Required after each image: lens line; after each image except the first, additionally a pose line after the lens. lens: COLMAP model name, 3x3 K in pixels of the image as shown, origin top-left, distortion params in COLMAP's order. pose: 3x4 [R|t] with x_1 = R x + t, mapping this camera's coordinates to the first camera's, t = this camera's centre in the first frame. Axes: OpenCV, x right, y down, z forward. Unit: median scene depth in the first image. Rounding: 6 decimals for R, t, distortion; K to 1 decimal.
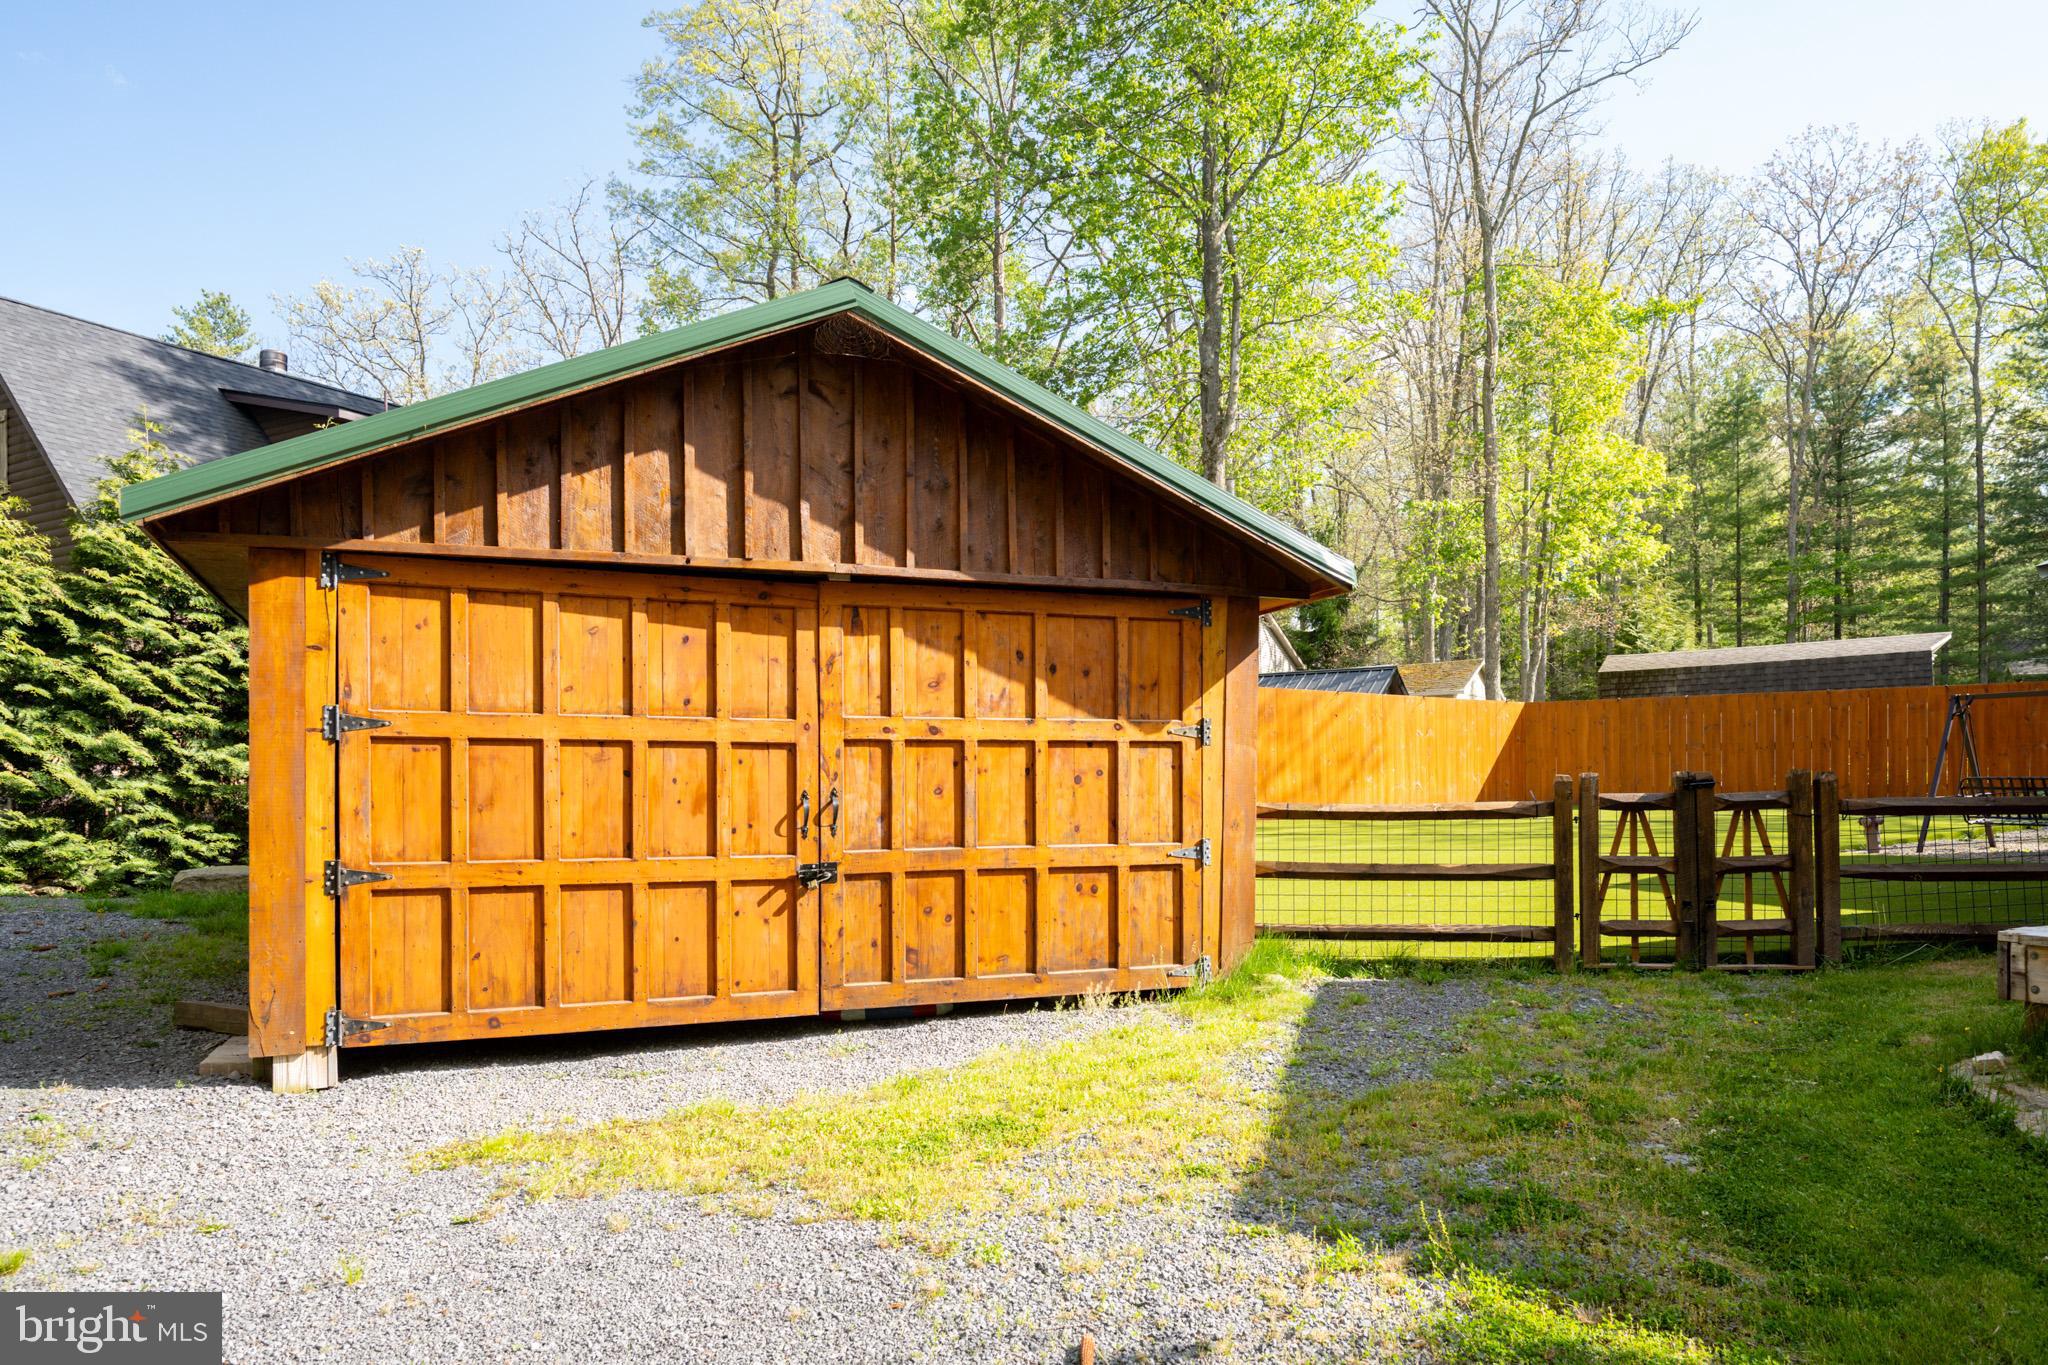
lens RADIAL K [[1349.5, 0, 1050.3], [0, 1349.5, 804.7], [0, 0, 1]] dist [0.007456, 0.000163]
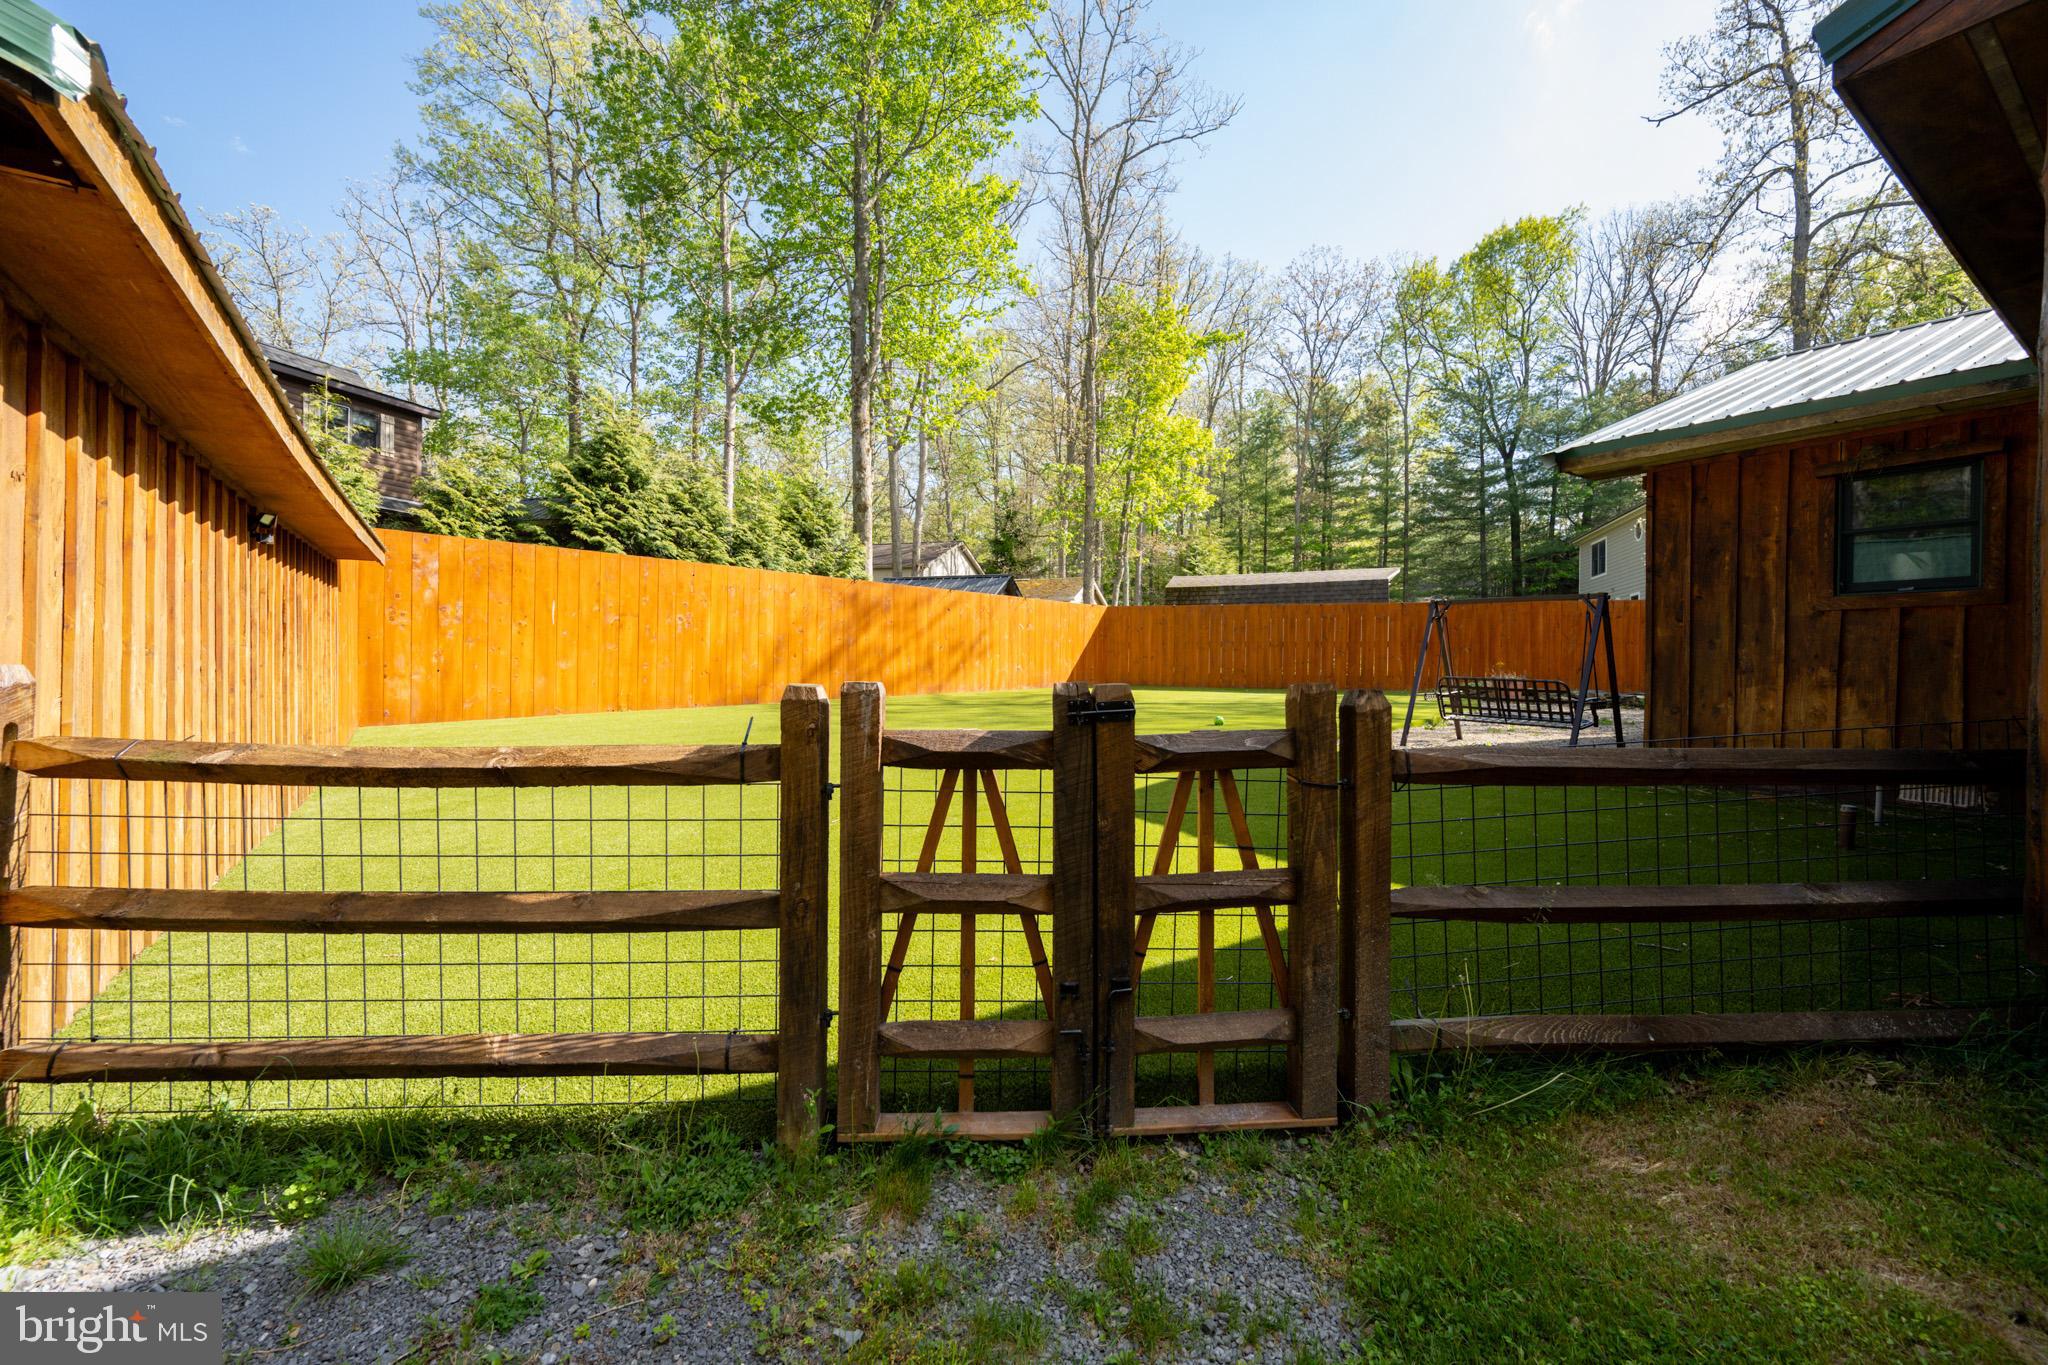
lens RADIAL K [[813.8, 0, 1030.0], [0, 813.8, 685.5], [0, 0, 1]] dist [-0.001196, -0.000425]
pose [[0.981973, 0.017921, 0.188168, 0.221320], [-0.020916, 0.999684, 0.013947, -0.014736], [-0.187859, -0.017632, 0.982038, 0.406612]]
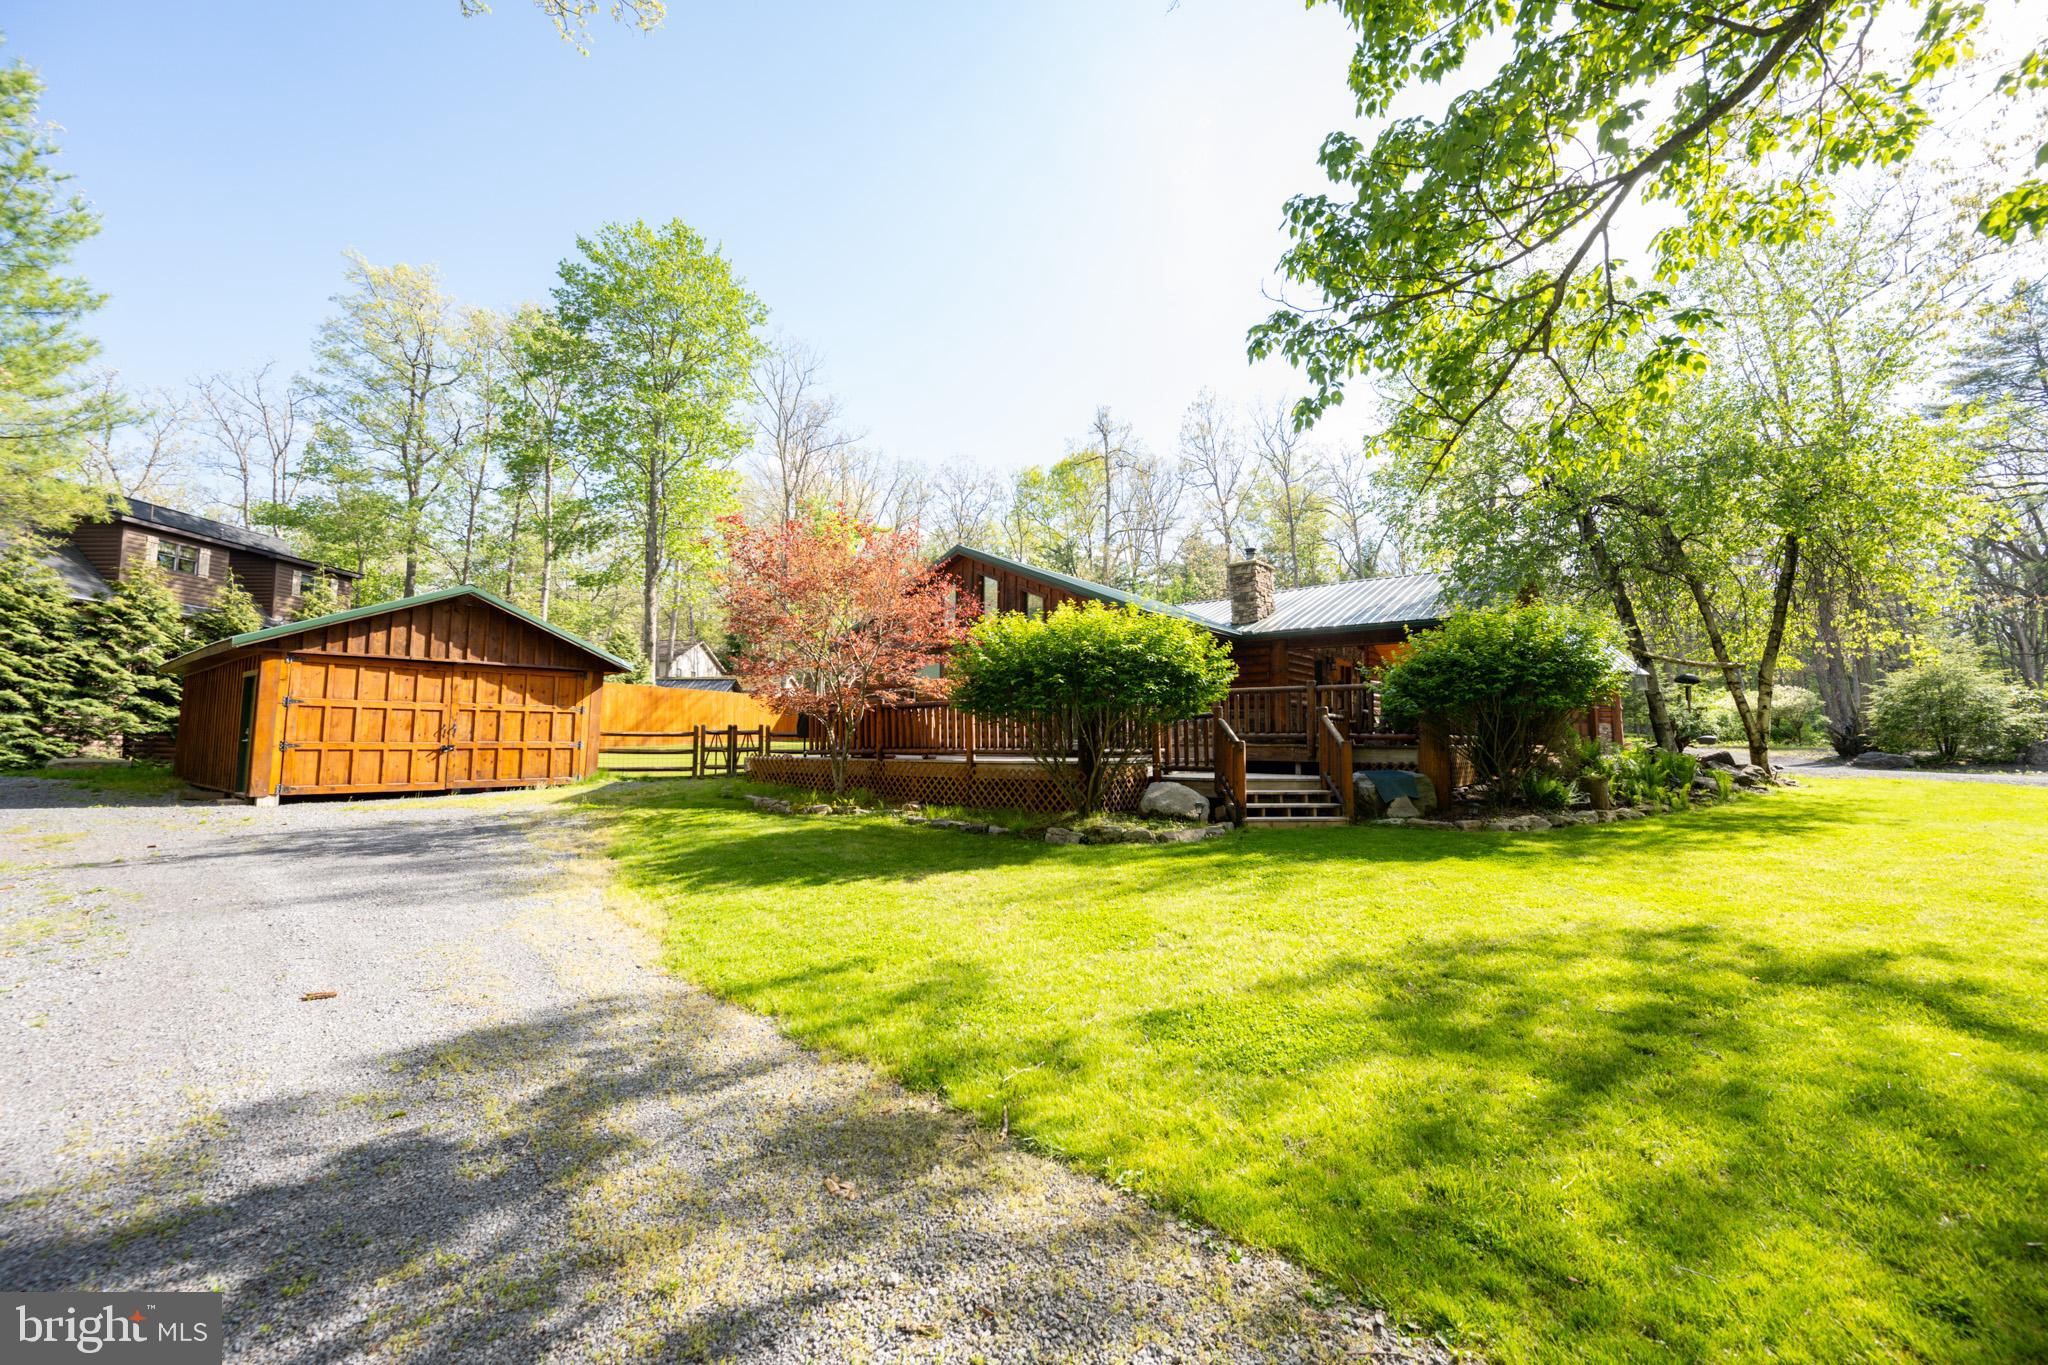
lens RADIAL K [[813.8, 0, 1023.6], [0, 813.8, 674.1], [0, 0, 1]] dist [-0.001196, -0.000425]
pose [[0.882607, 0.050167, 0.467427, 0.070556], [-0.007805, 0.995716, -0.092129, 0.020281], [-0.470046, 0.077666, 0.879218, -0.737461]]
